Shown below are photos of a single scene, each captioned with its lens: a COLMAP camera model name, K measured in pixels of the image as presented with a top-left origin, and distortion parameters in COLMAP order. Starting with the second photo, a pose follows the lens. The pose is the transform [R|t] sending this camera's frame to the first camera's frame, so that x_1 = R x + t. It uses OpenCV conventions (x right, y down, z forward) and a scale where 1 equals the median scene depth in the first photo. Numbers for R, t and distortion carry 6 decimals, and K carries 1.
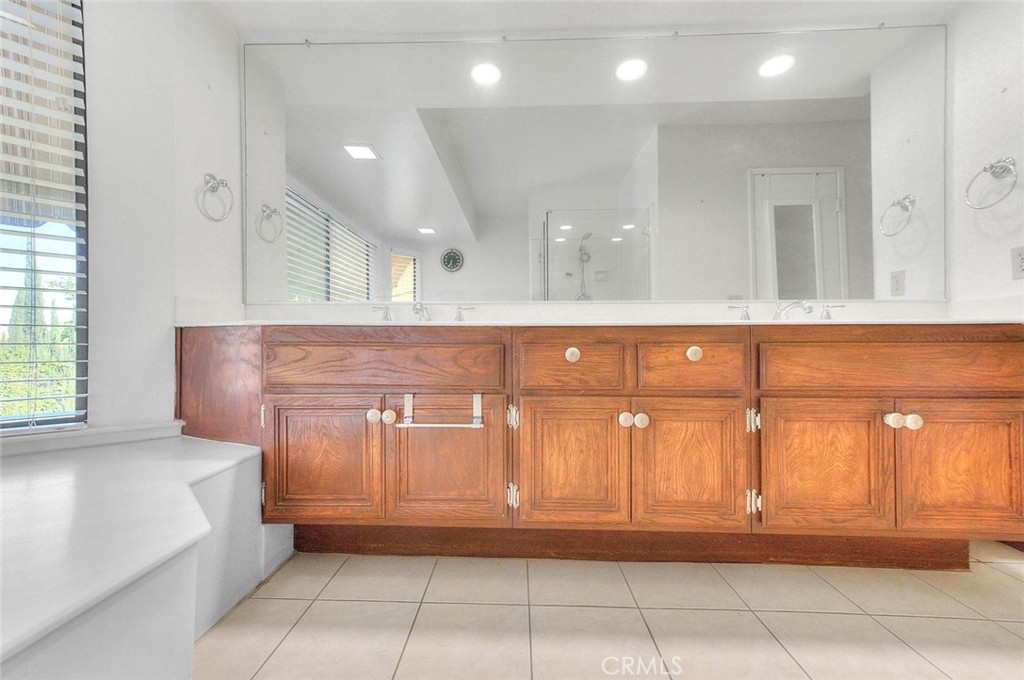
lens RADIAL K [[414.5, 0, 508.4], [0, 414.5, 341.5], [0, 0, 1]] dist [0.002318, 0.000374]
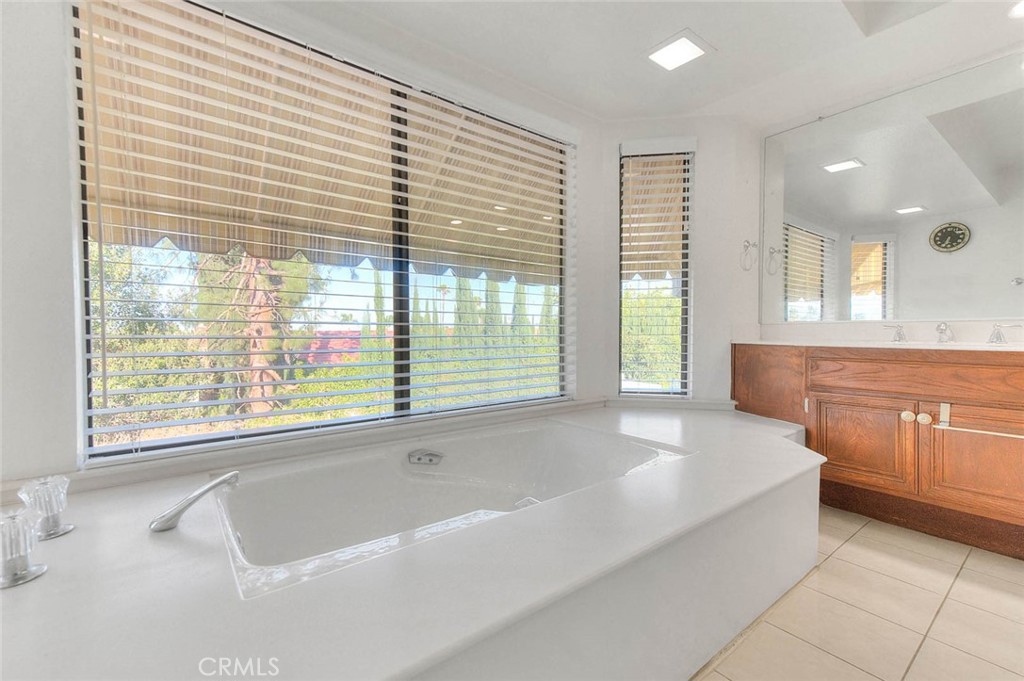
lens RADIAL K [[414.5, 0, 510.4], [0, 414.5, 341.7], [0, 0, 1]] dist [0.002318, 0.000374]
pose [[0.601013, 0.010057, -0.799176, -0.024897], [0.005008, 0.999854, 0.016349, -0.087668], [0.799223, -0.013828, 0.600875, -0.807546]]
